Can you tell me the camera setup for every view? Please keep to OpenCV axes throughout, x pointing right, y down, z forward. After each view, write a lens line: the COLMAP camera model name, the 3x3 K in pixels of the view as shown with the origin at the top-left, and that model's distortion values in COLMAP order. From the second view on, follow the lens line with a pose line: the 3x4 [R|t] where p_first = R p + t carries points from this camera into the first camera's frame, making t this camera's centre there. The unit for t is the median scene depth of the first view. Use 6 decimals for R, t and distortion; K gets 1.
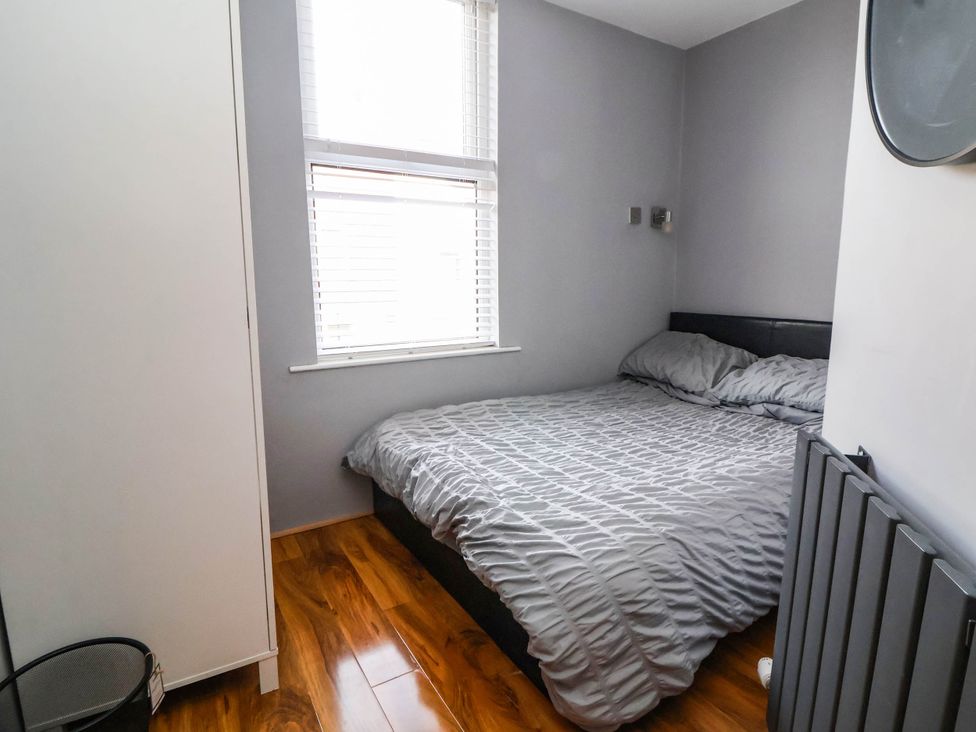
lens RADIAL K [[538.9, 0, 492.0], [0, 538.9, 364.2], [0, 0, 1]] dist [-0.003384, -0.006437]
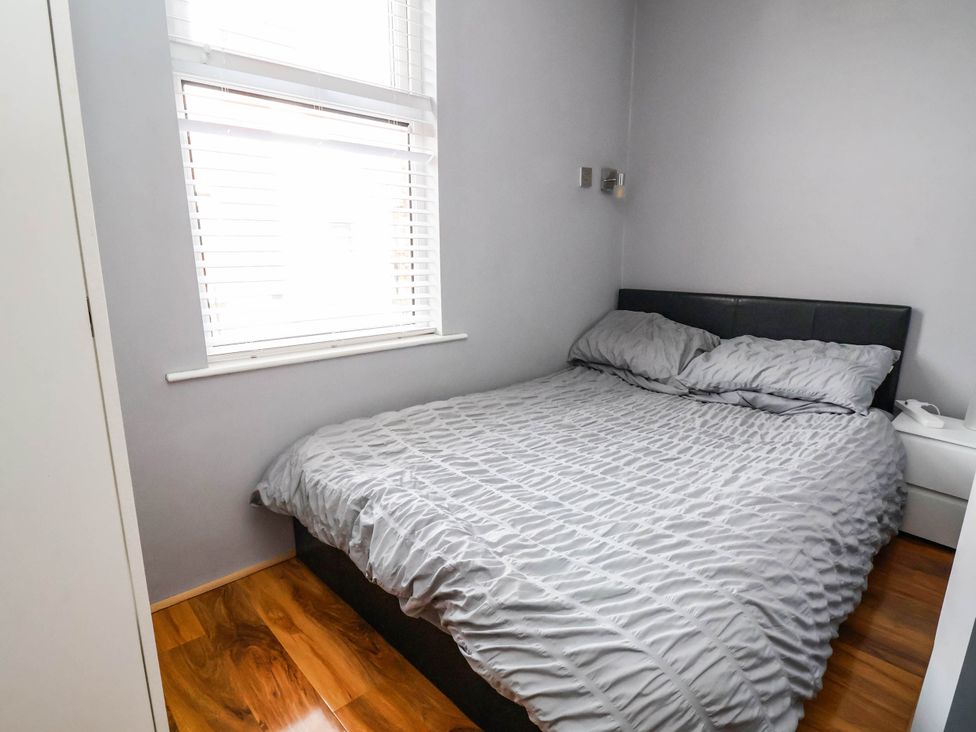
lens RADIAL K [[538.9, 0, 480.5], [0, 538.9, 374.5], [0, 0, 1]] dist [-0.003384, -0.006437]
pose [[0.982896, -0.037585, 0.180286, -0.098431], [0.025620, 0.997340, 0.068240, -0.032729], [-0.182371, -0.062454, 0.981244, 0.231812]]
